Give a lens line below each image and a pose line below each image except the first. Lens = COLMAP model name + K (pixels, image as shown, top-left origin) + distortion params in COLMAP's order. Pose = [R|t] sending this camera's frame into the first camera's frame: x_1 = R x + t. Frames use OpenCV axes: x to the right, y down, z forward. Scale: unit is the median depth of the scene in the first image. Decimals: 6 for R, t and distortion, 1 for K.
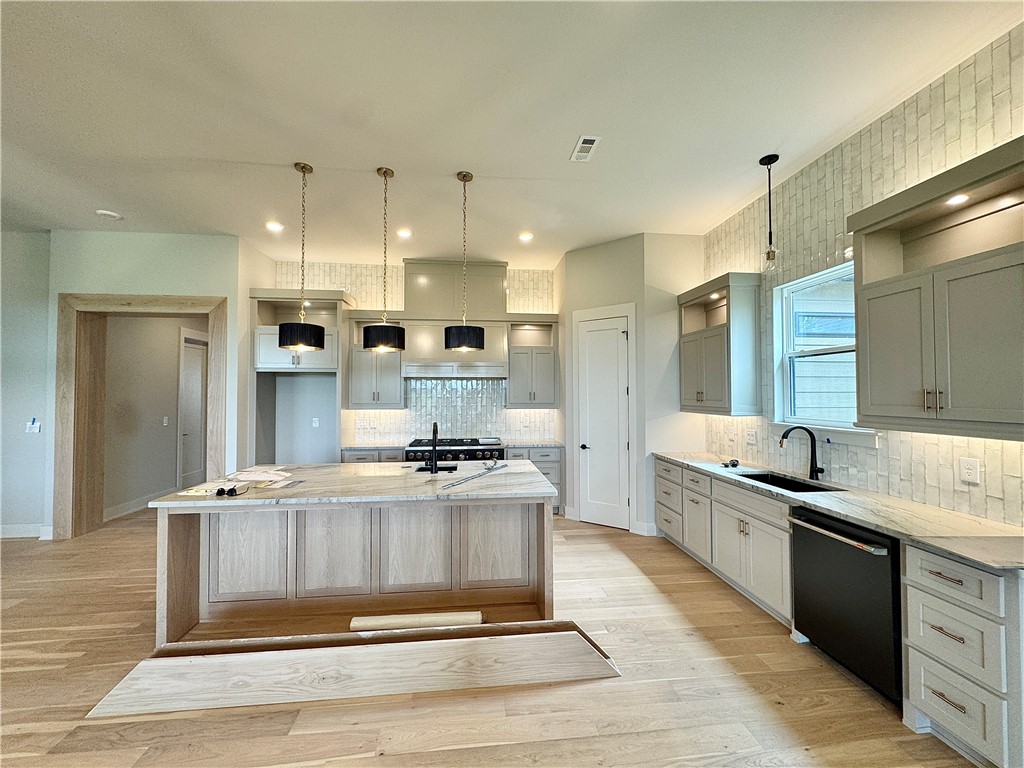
lens RADIAL K [[409.6, 0, 510.9], [0, 409.6, 384.4], [0, 0, 1]] dist [-0.003513, -0.000253]
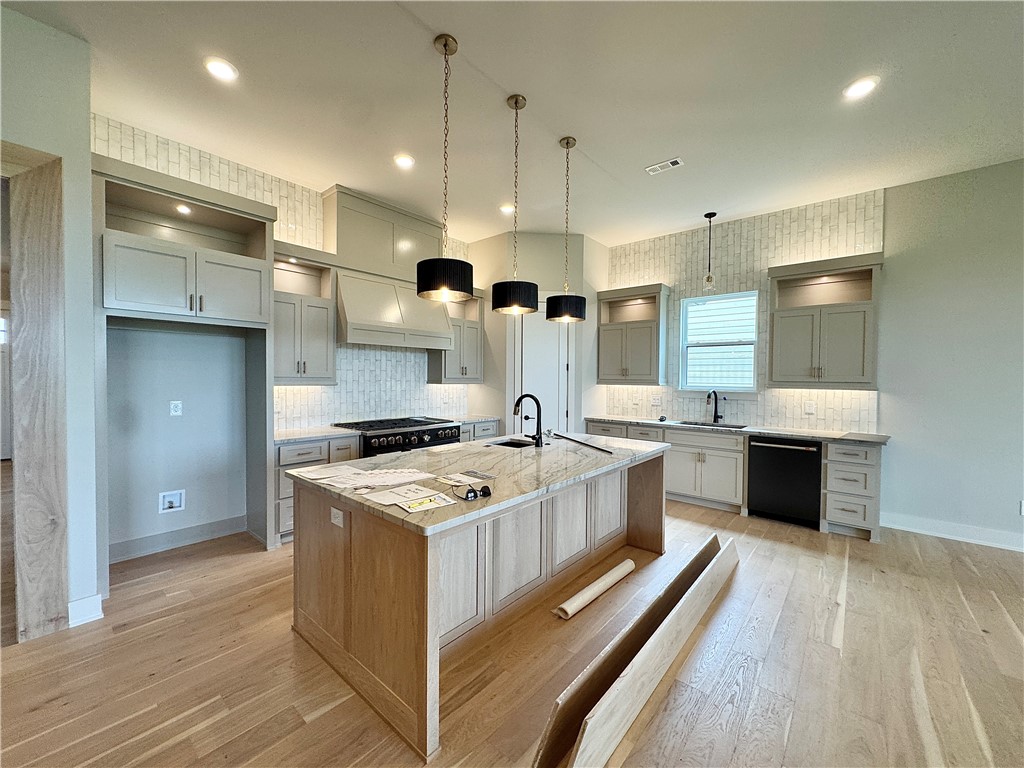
lens RADIAL K [[409.6, 0, 511.9], [0, 409.6, 384.7], [0, 0, 1]] dist [-0.003513, -0.000253]
pose [[0.724637, -0.006281, 0.689102, -0.966439], [-0.024084, 0.999117, 0.034433, 0.045119], [-0.688709, -0.041548, 0.723846, 0.389721]]
